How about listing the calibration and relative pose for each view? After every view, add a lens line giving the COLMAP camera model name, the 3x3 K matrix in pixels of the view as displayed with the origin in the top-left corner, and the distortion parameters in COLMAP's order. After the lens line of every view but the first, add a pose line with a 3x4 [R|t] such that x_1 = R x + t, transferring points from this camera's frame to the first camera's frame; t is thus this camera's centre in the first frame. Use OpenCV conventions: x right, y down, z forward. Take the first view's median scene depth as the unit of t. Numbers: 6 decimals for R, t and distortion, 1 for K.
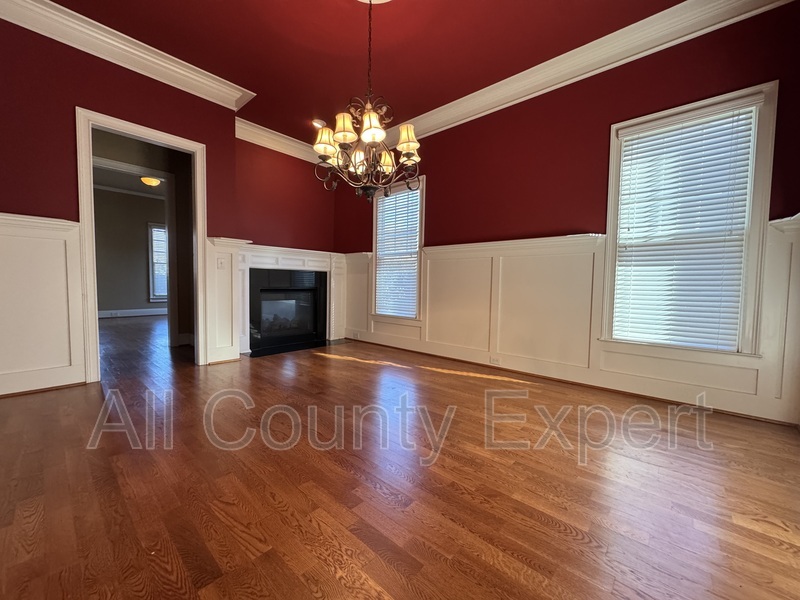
lens RADIAL K [[320.1, 0, 402.9], [0, 320.1, 299.1], [0, 0, 1]] dist [-0.004144, 0.000718]
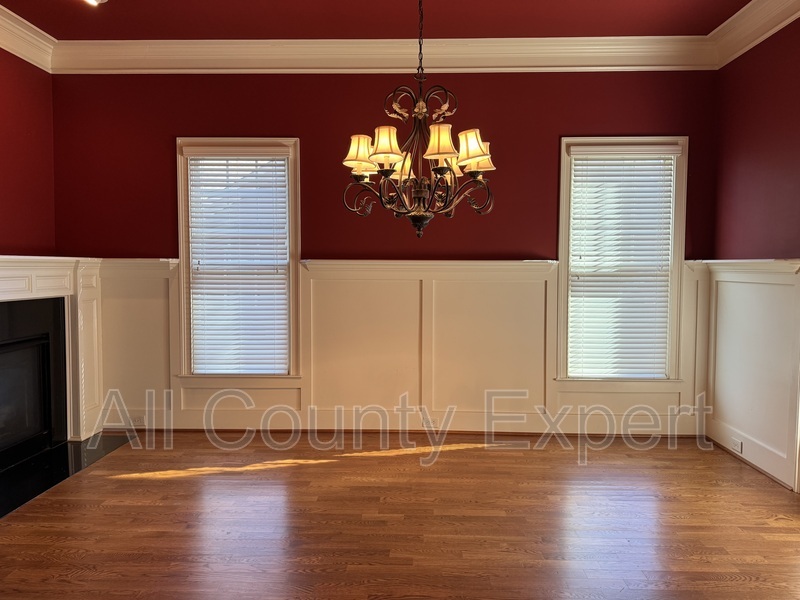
lens RADIAL K [[563.3, 0, 400.7], [0, 563.3, 299.4], [0, 0, 1]] dist [0.023662, -0.016936]
pose [[0.768159, -0.052489, 0.638104, -0.708092], [0.038132, 0.998615, 0.036239, -0.169840], [-0.639122, -0.003505, 0.769097, 0.078863]]
